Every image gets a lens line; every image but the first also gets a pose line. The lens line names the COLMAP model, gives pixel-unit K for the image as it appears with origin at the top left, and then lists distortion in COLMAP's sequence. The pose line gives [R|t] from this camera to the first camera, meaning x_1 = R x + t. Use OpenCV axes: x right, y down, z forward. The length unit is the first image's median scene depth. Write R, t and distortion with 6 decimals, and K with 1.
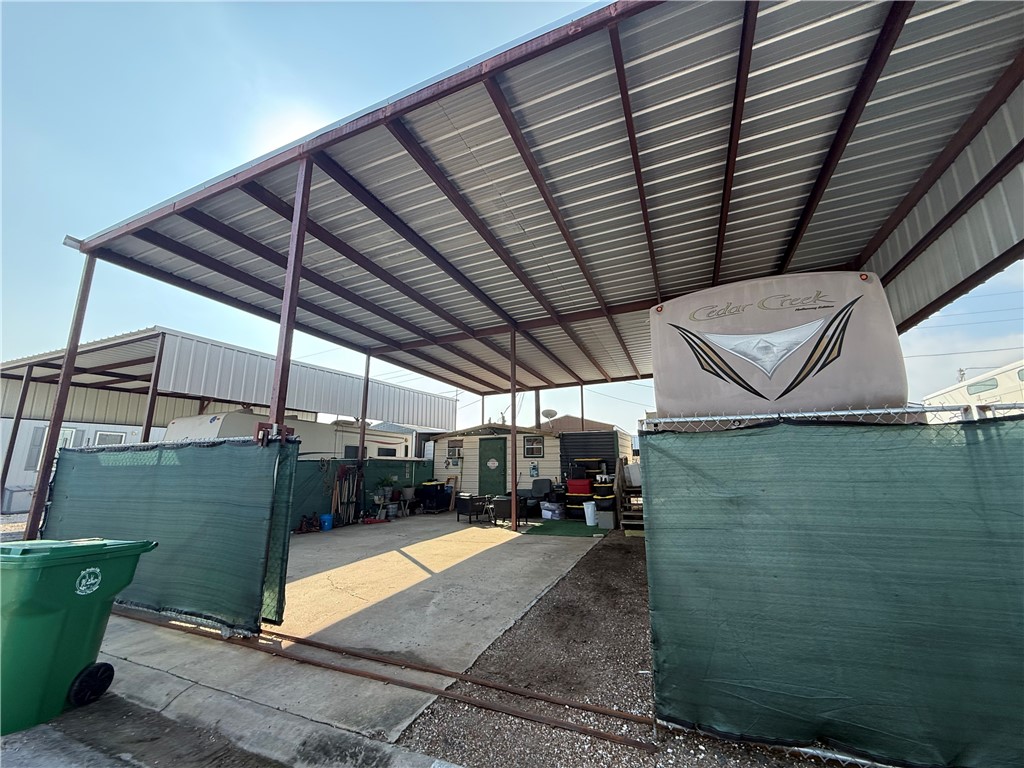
lens RADIAL K [[406.6, 0, 512.0], [0, 406.6, 384.0], [0, 0, 1]] dist [-0.000398, -0.000228]
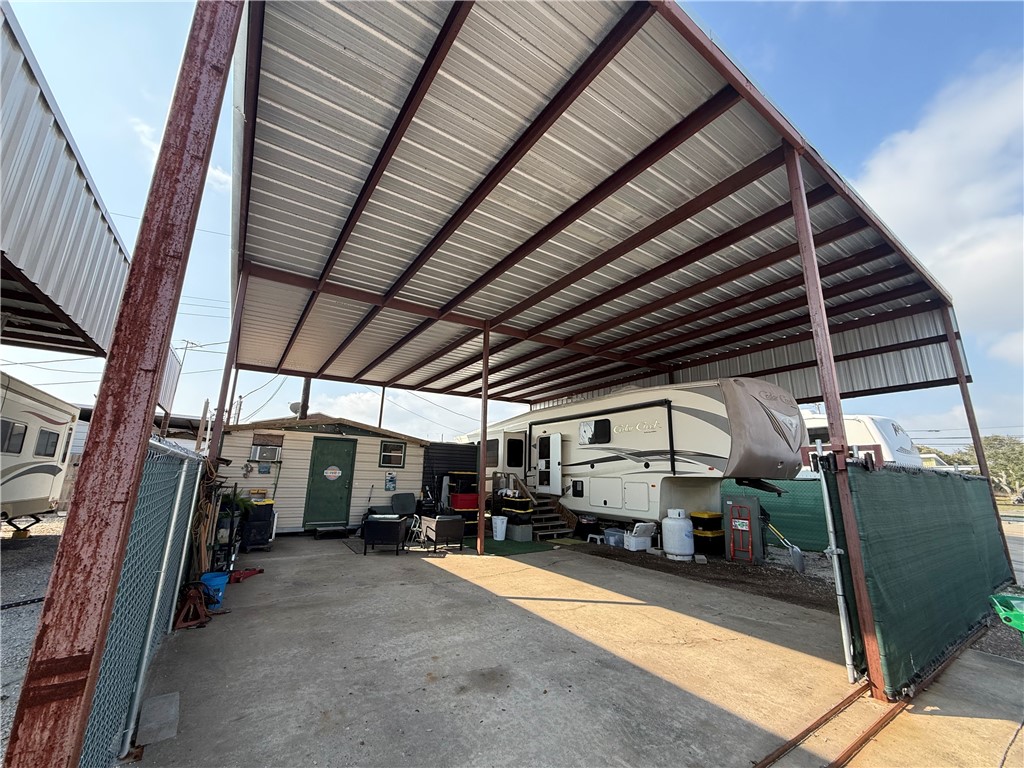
lens RADIAL K [[406.6, 0, 512.0], [0, 406.6, 384.0], [0, 0, 1]] dist [-0.000398, -0.000228]
pose [[0.540446, 0.207287, 0.815445, -0.665878], [-0.193551, 0.973814, -0.119266, 0.082595], [-0.818814, -0.093373, 0.566414, 0.426841]]
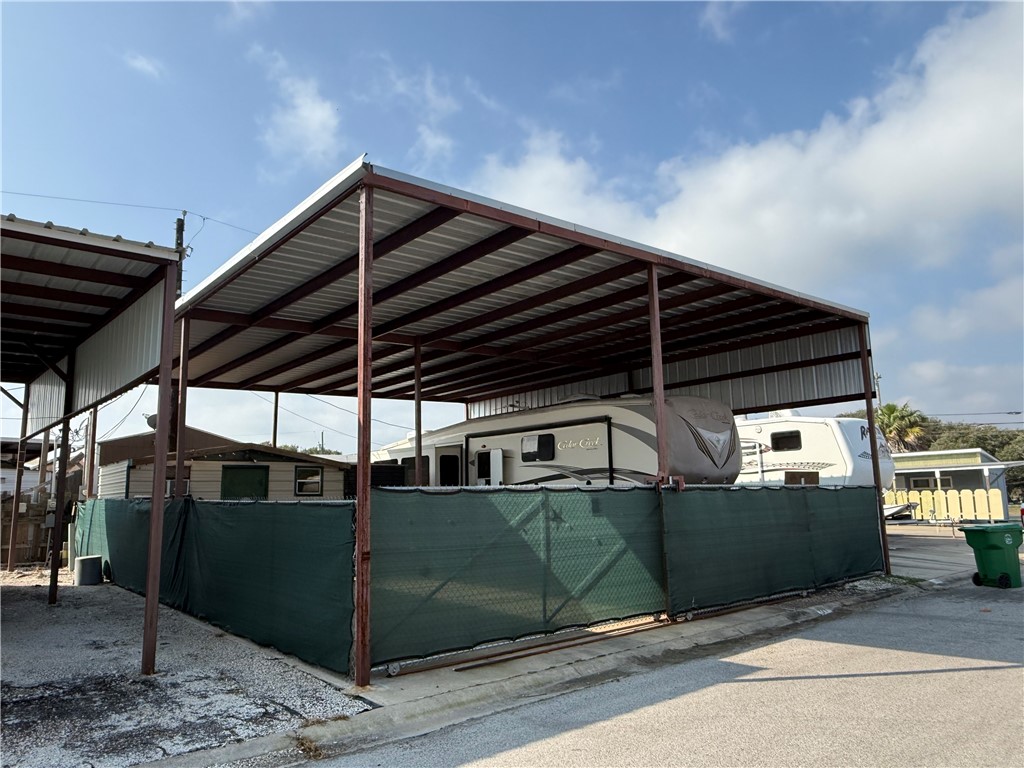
lens RADIAL K [[706.6, 0, 508.6], [0, 706.6, 385.4], [0, 0, 1]] dist [-0.000347, -0.001523]
pose [[0.454692, 0.135868, 0.880224, -1.162579], [-0.163304, 0.984259, -0.067570, 0.016489], [-0.875549, -0.113021, 0.469723, 0.142616]]
